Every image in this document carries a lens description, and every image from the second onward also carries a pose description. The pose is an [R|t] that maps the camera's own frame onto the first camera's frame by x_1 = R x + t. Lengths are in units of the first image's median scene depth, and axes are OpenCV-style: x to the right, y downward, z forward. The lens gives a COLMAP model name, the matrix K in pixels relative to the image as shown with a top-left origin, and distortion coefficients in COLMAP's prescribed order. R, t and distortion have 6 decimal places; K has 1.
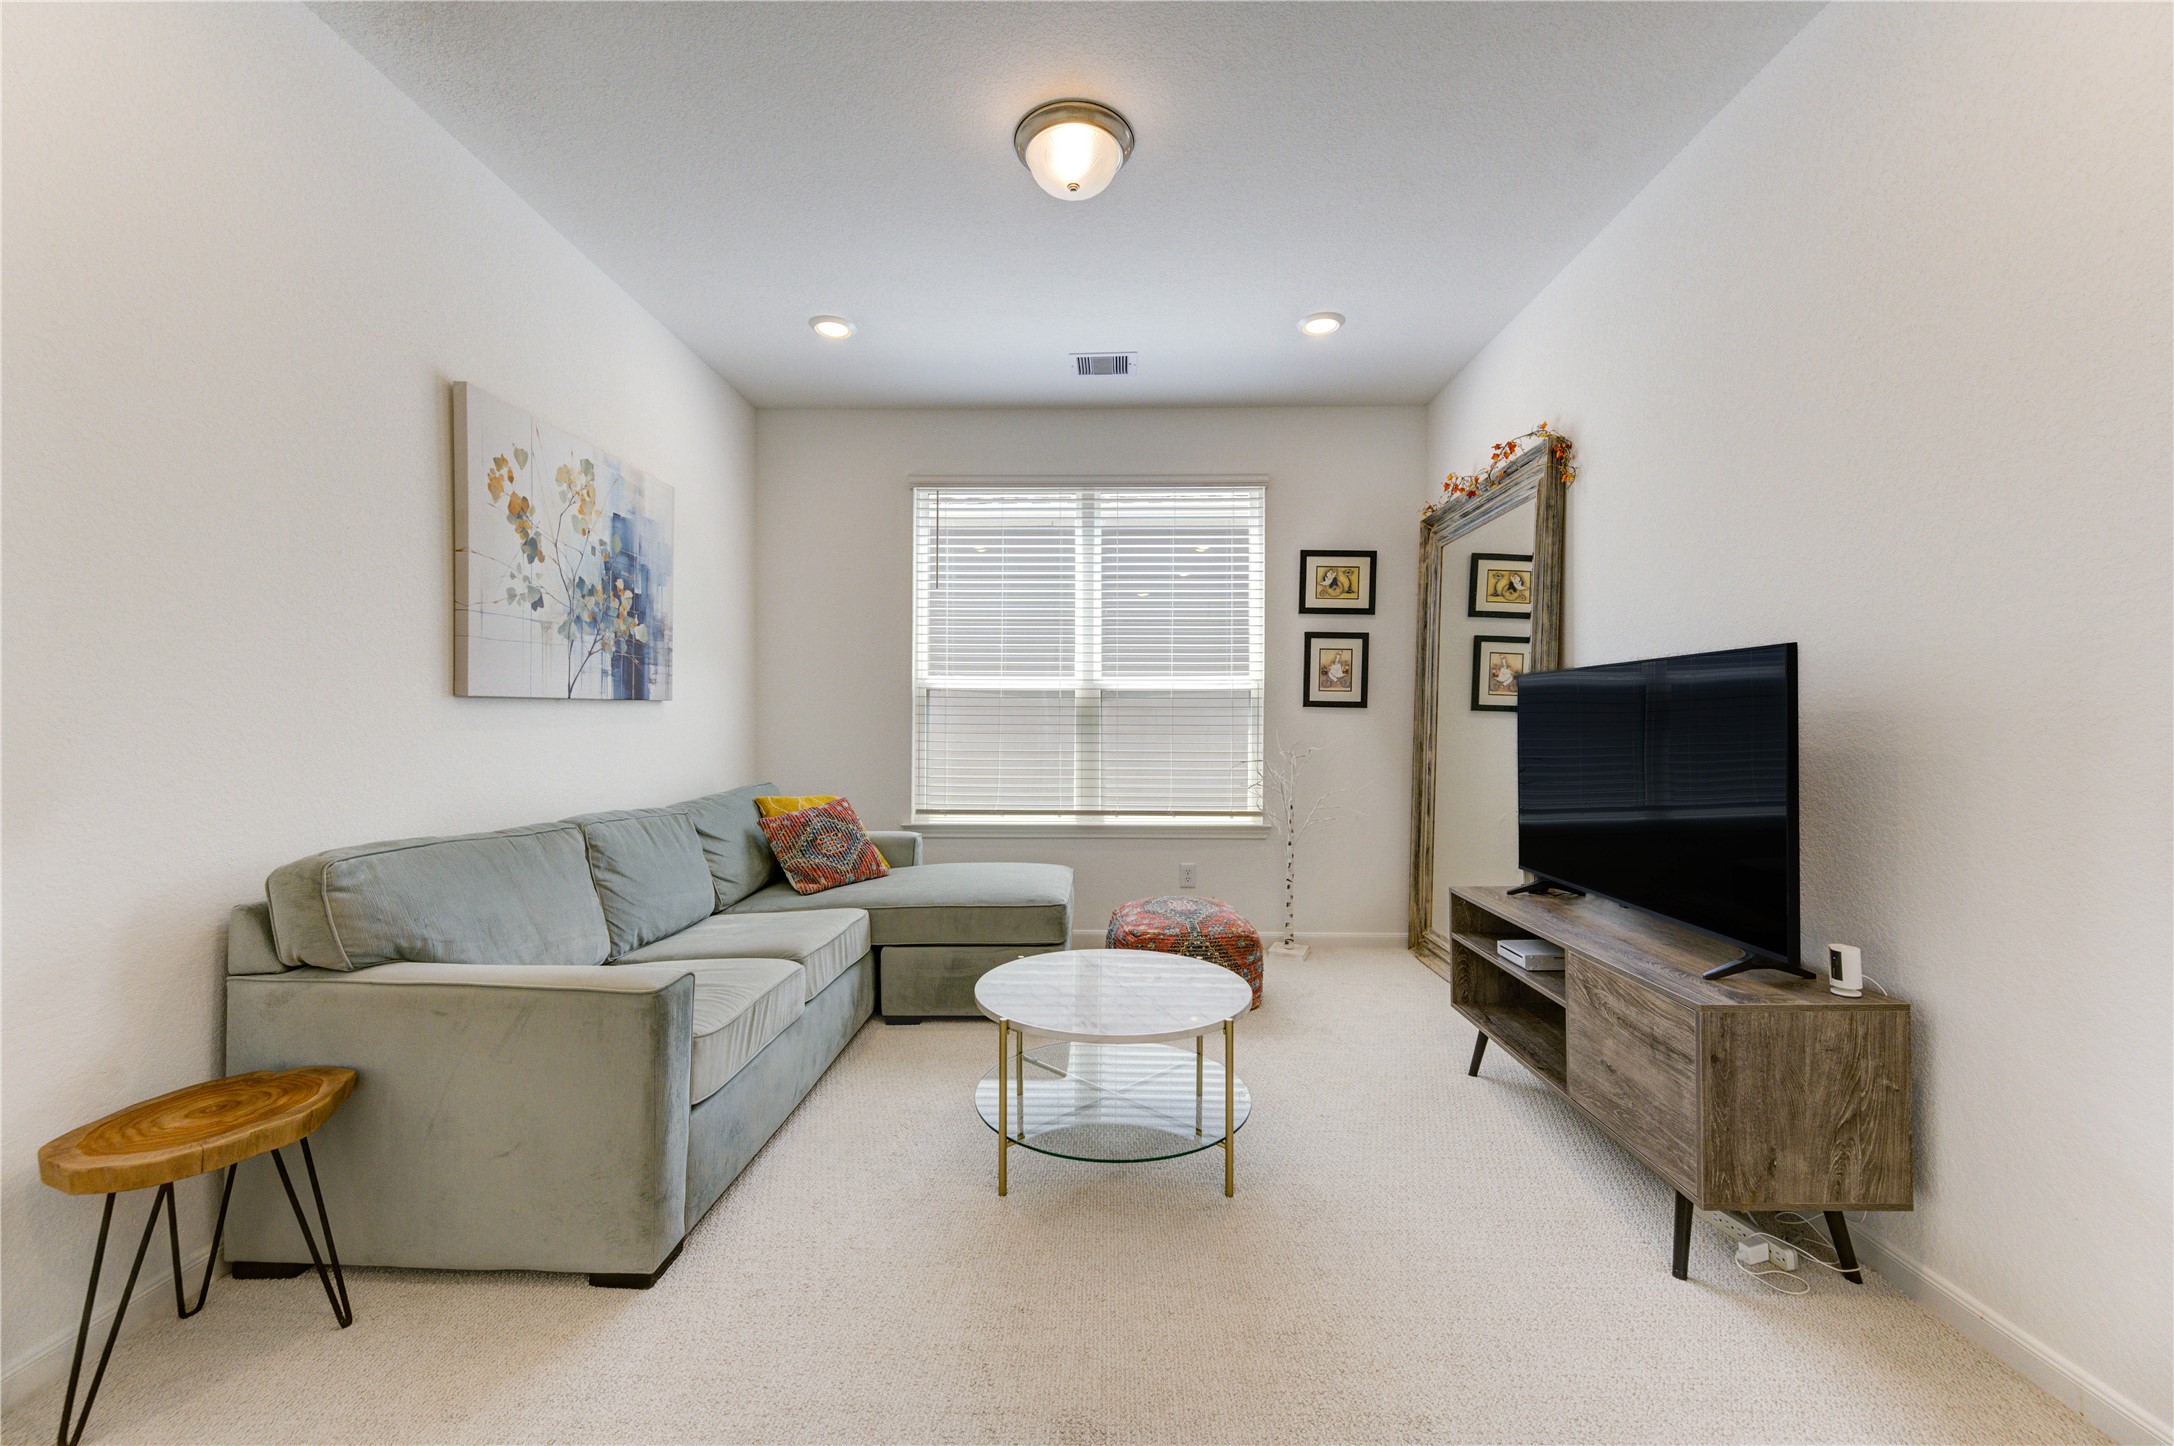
lens RADIAL K [[870.5, 0, 1089.4], [0, 870.5, 727.4], [0, 0, 1]] dist [-0.002074, -0.000208]
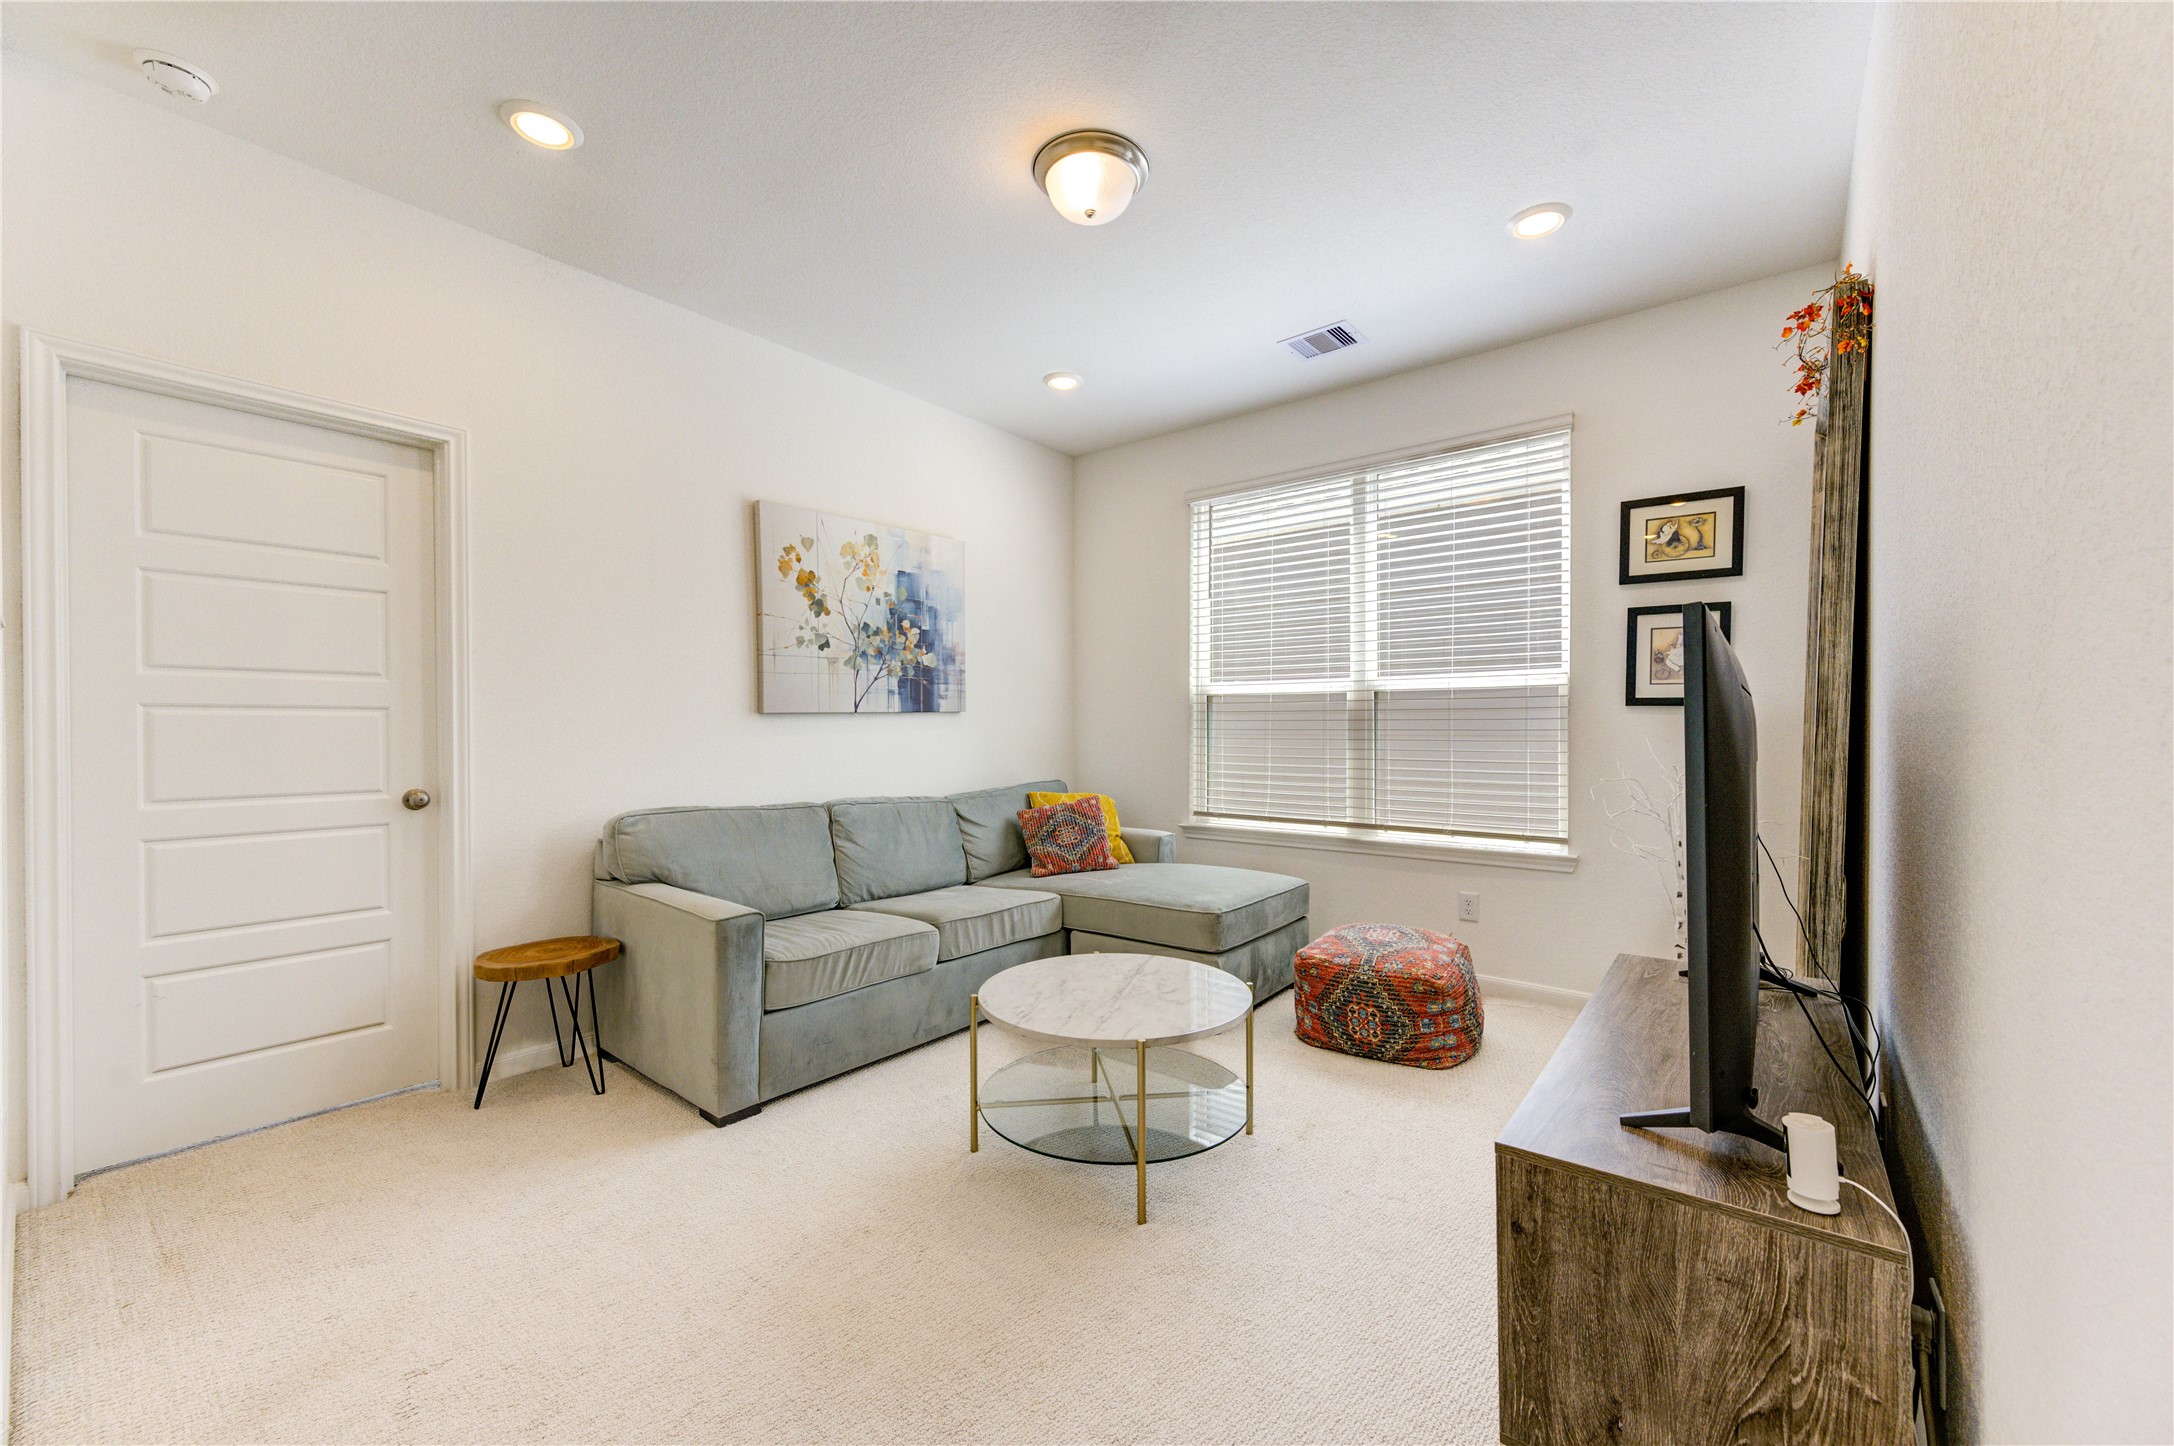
lens RADIAL K [[870.5, 0, 1088.2], [0, 870.5, 730.8], [0, 0, 1]] dist [-0.002074, -0.000208]
pose [[0.783871, -0.001237, -0.620922, 0.455566], [0.002243, 0.999997, 0.000840, -0.004379], [0.620920, -0.002051, 0.783872, 0.134729]]
